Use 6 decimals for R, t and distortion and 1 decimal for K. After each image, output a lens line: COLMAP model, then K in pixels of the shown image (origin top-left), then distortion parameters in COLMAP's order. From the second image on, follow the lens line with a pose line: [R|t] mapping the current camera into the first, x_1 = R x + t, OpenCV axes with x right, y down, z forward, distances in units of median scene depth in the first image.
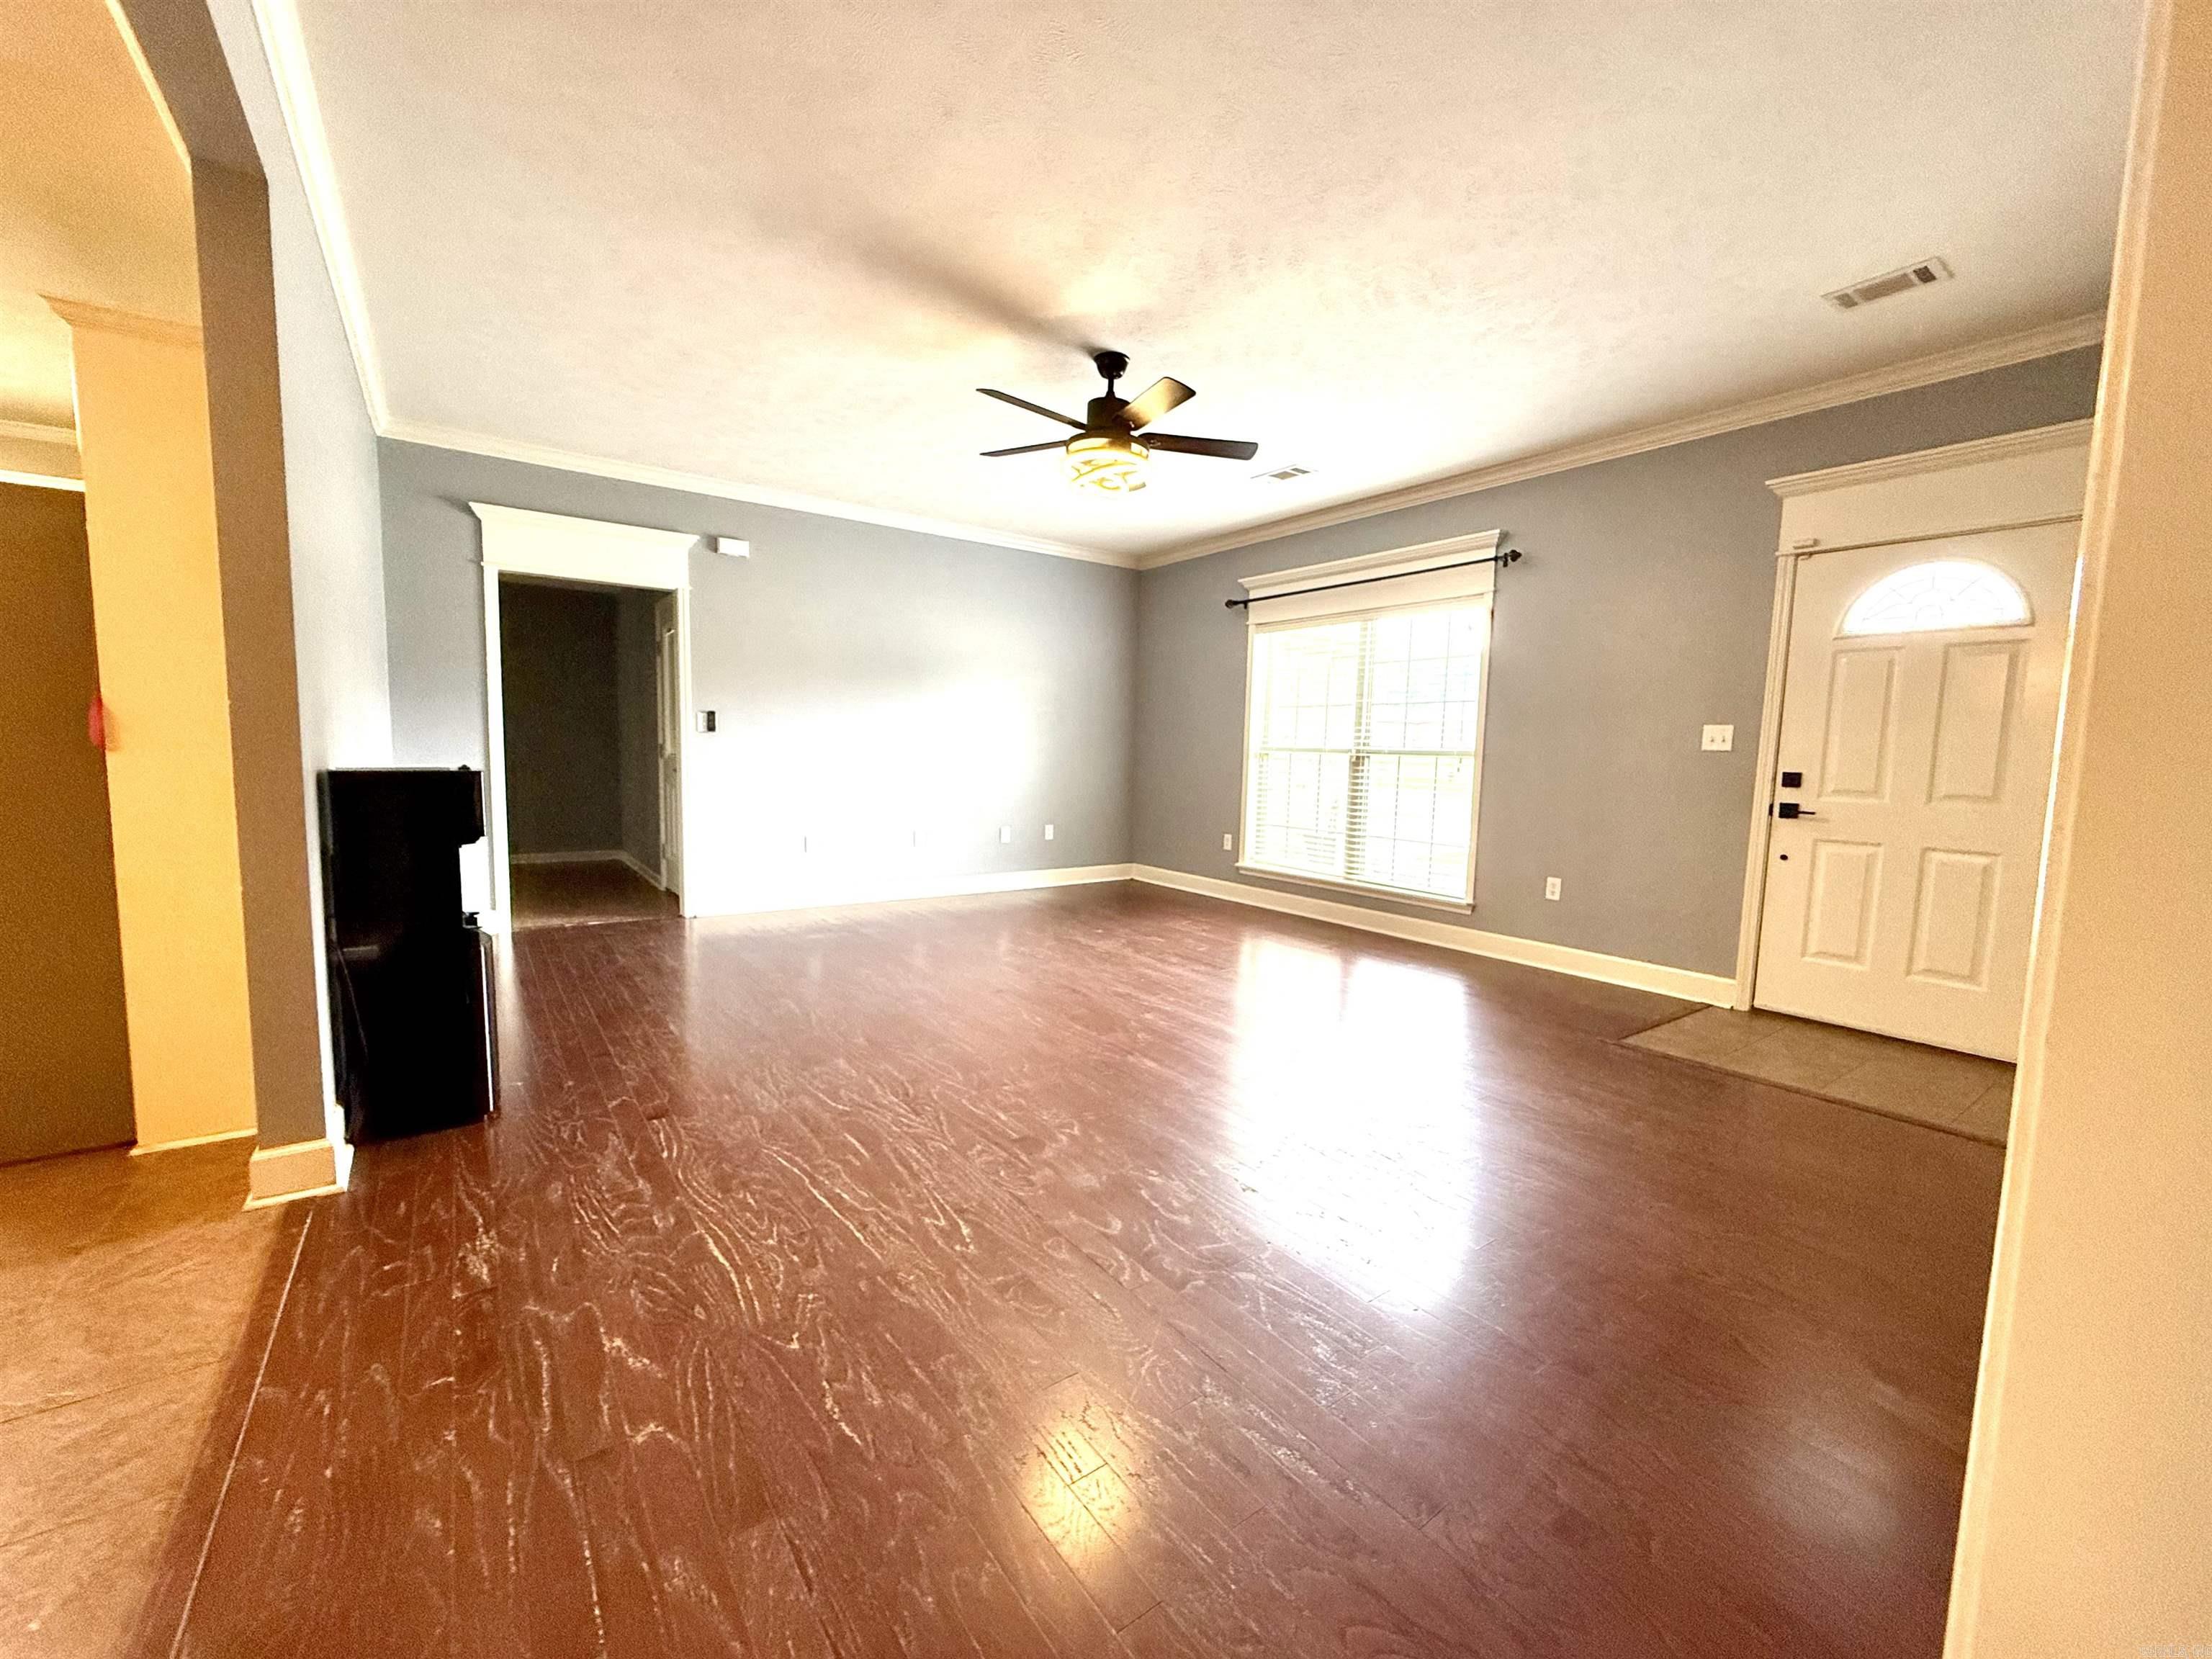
lens RADIAL K [[880.2, 0, 1117.6], [0, 880.2, 839.6], [0, 0, 1]] dist [-0.002785, 0.000992]
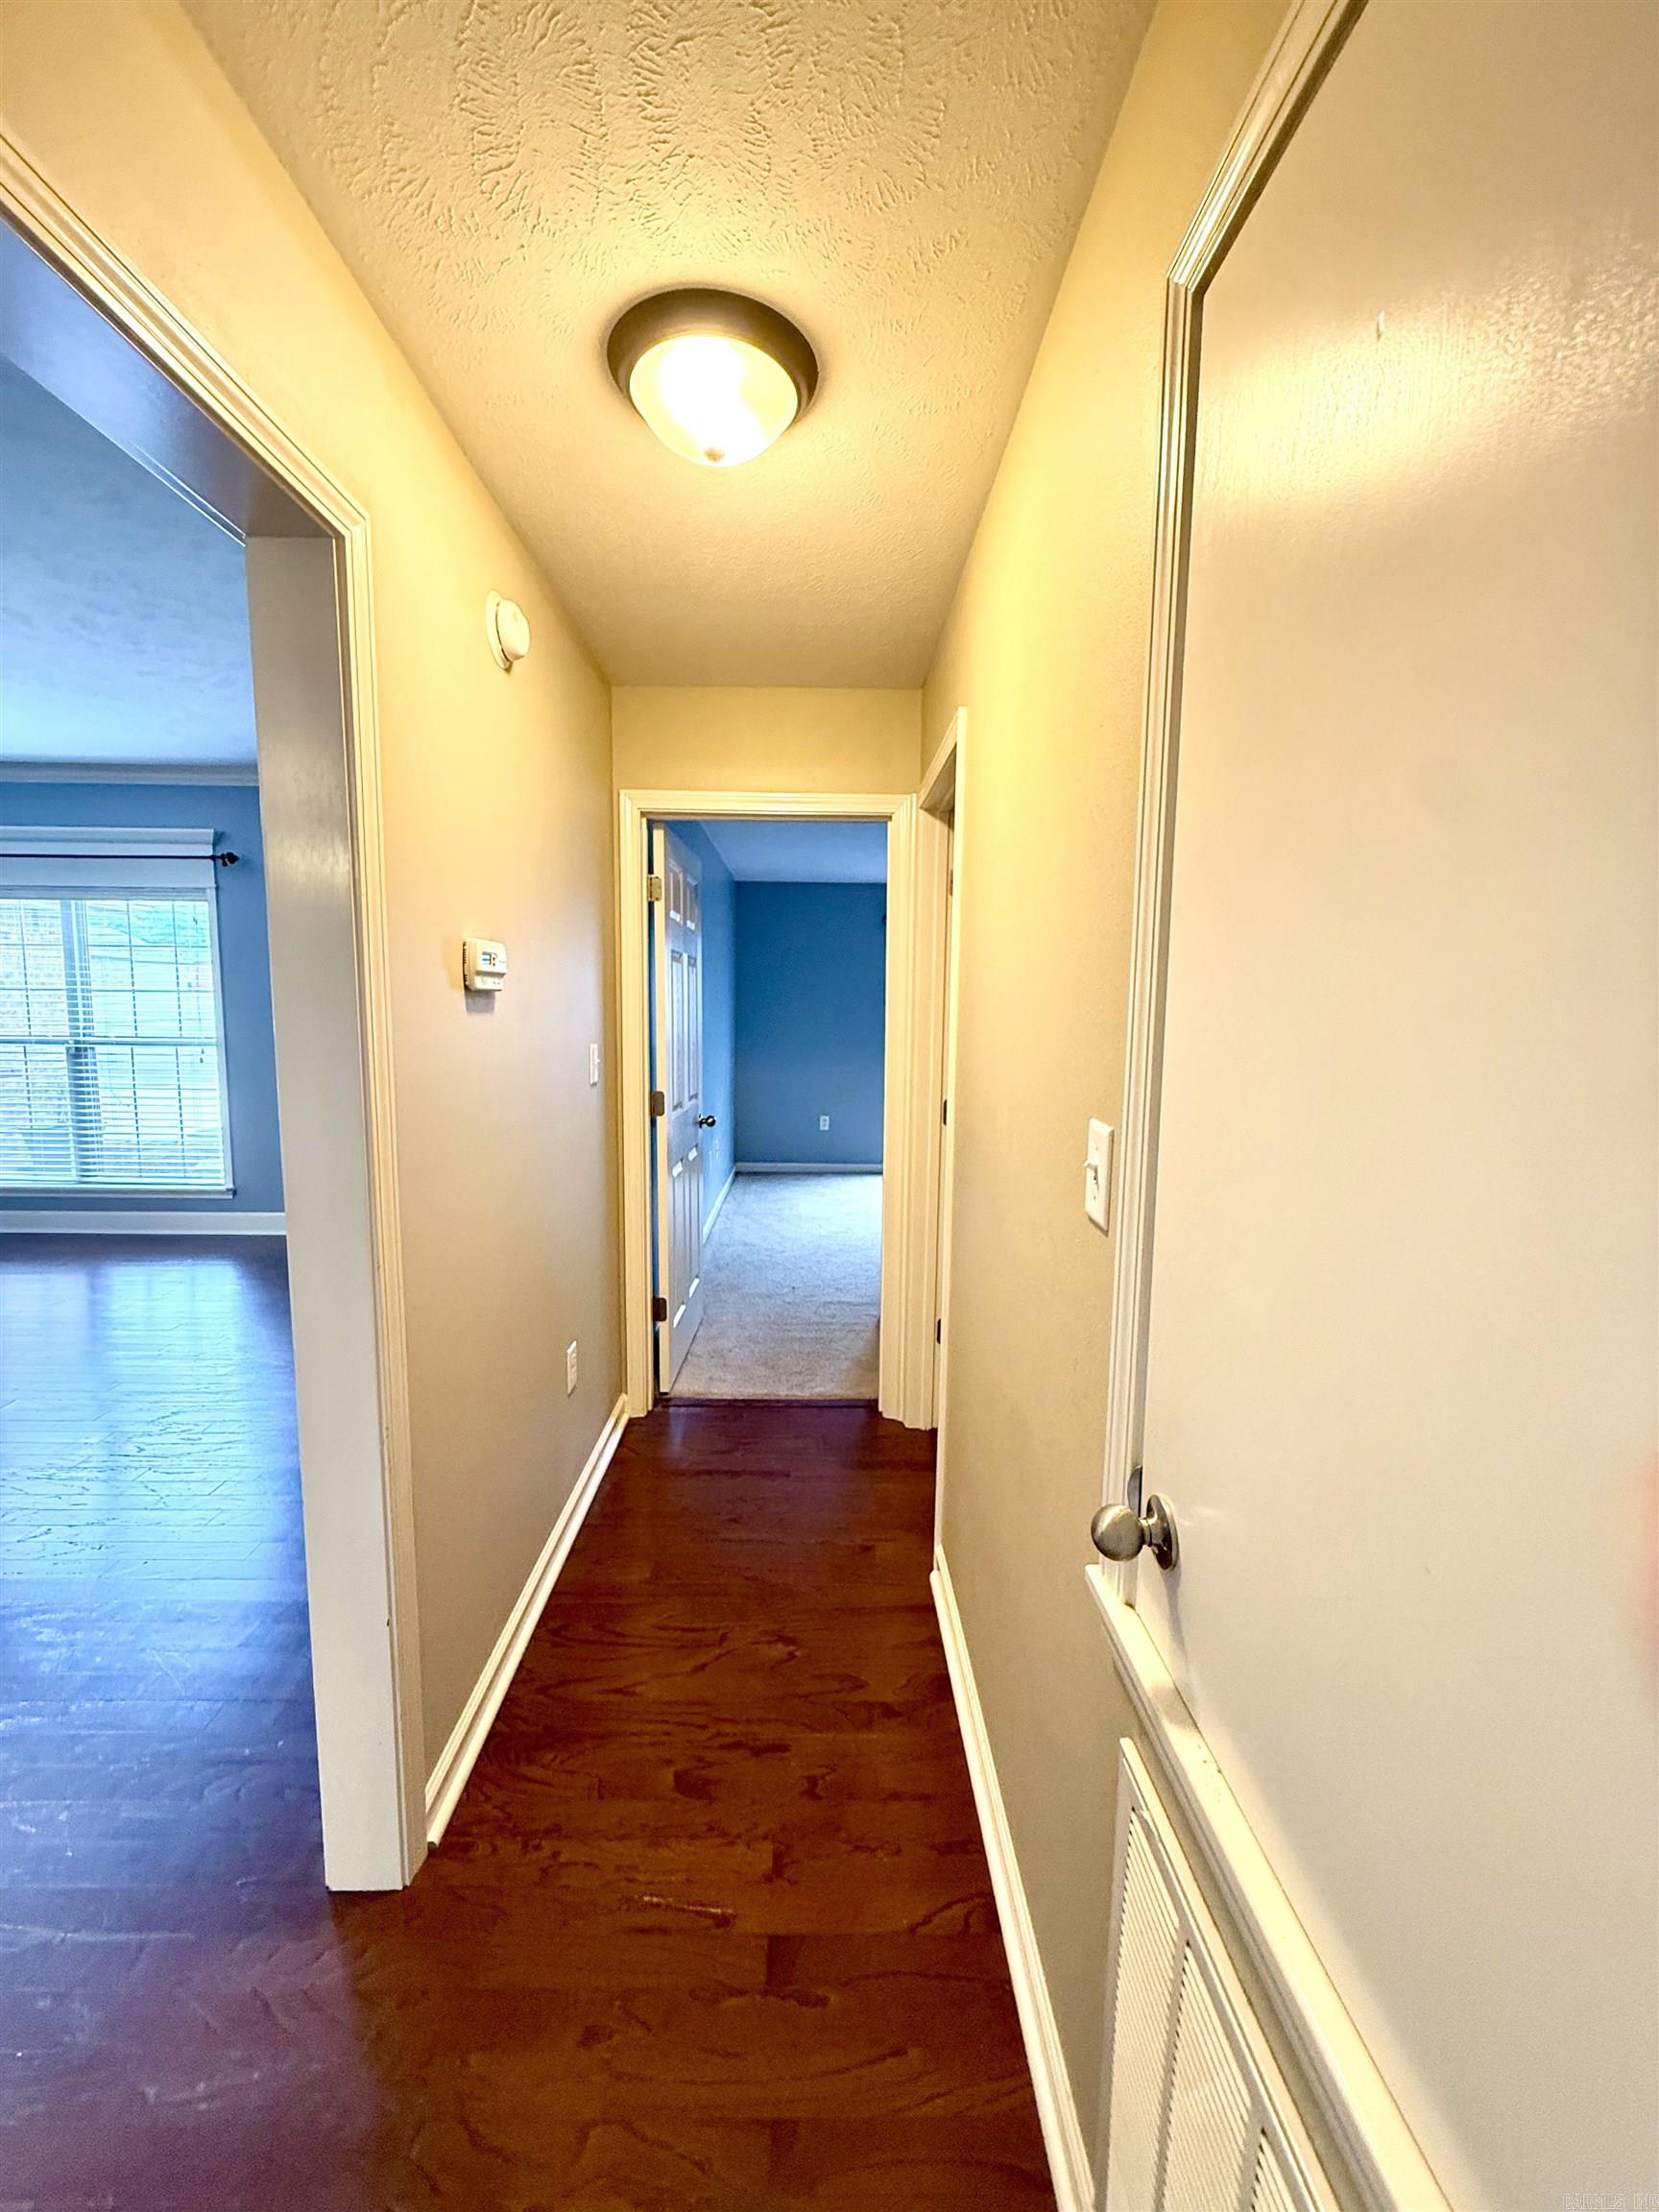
lens RADIAL K [[880.2, 0, 817.4], [0, 880.2, 1104.9], [0, 0, 1]] dist [-0.002785, 0.000992]
pose [[0.592894, -0.102218, 0.798767, -0.005977], [0.085369, 0.994300, 0.063874, -0.034439], [-0.800743, 0.030319, 0.598241, -0.185297]]
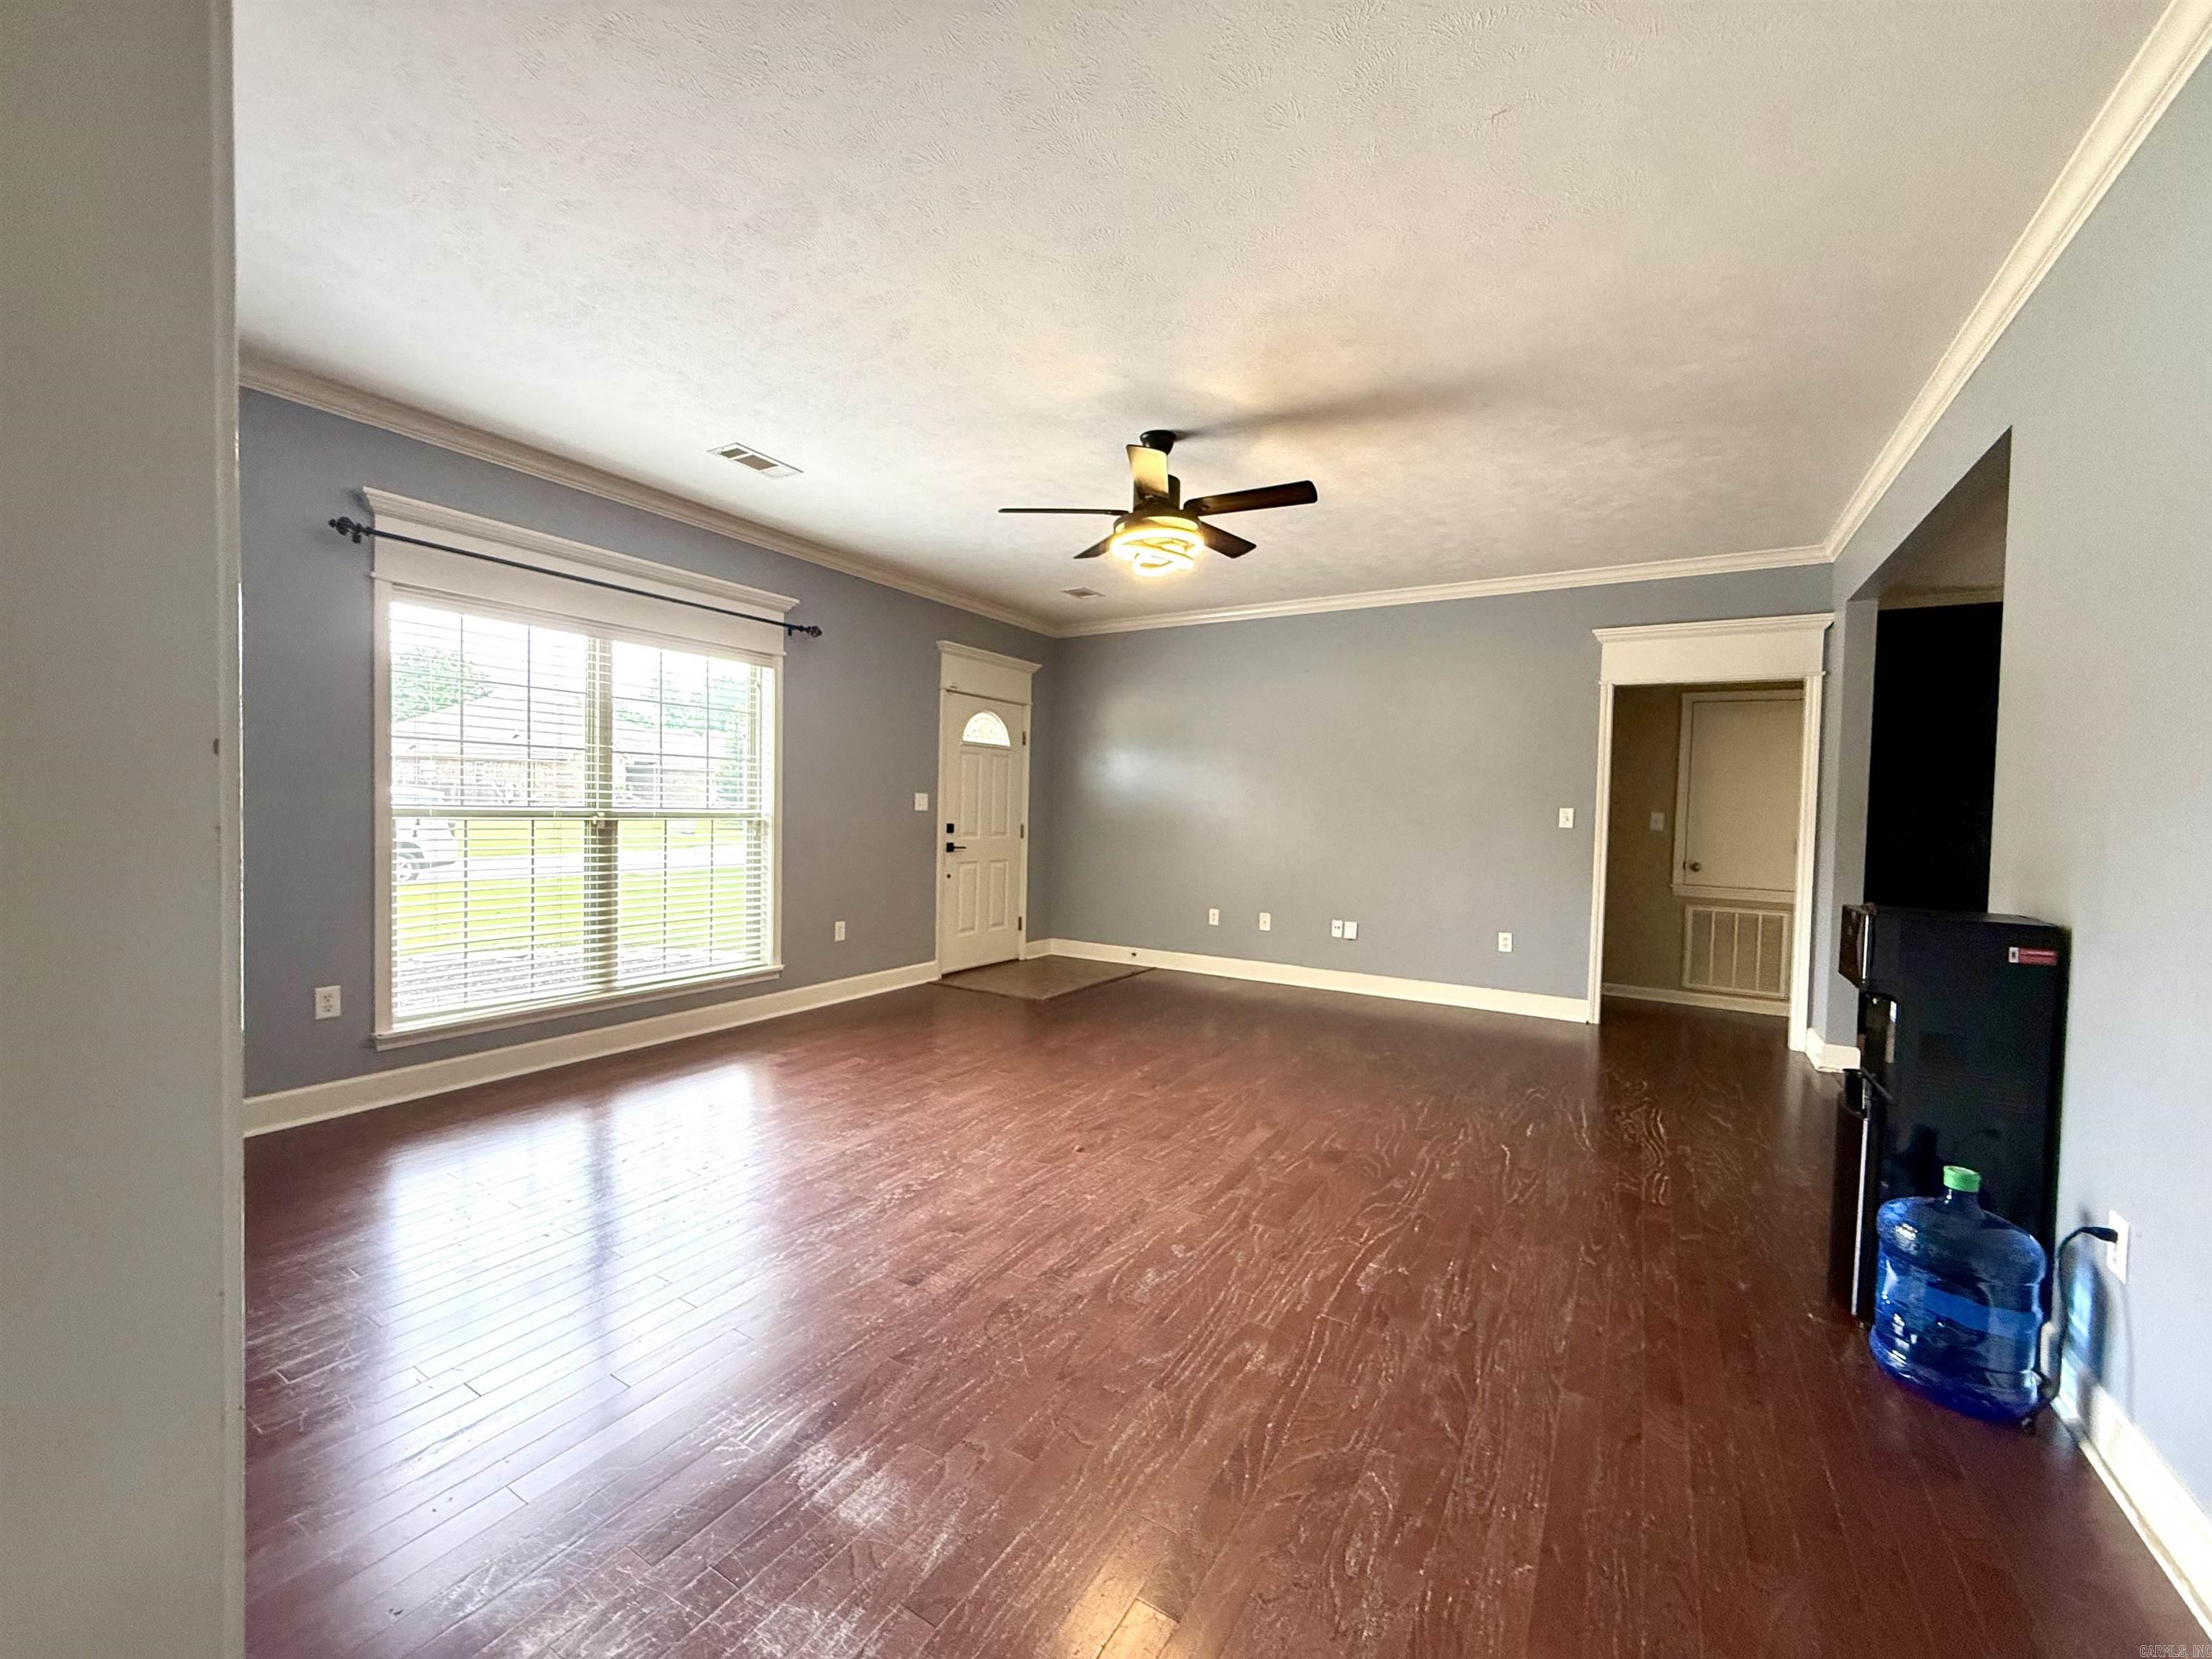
lens RADIAL K [[880.2, 0, 1096.0], [0, 880.2, 833.0], [0, 0, 1]] dist [-0.002785, 0.000992]
pose [[-0.364028, -0.058328, 0.929560, -0.672811], [0.065606, 0.993952, 0.088061, -0.148406], [-0.929074, 0.093041, -0.358000, 1.070414]]
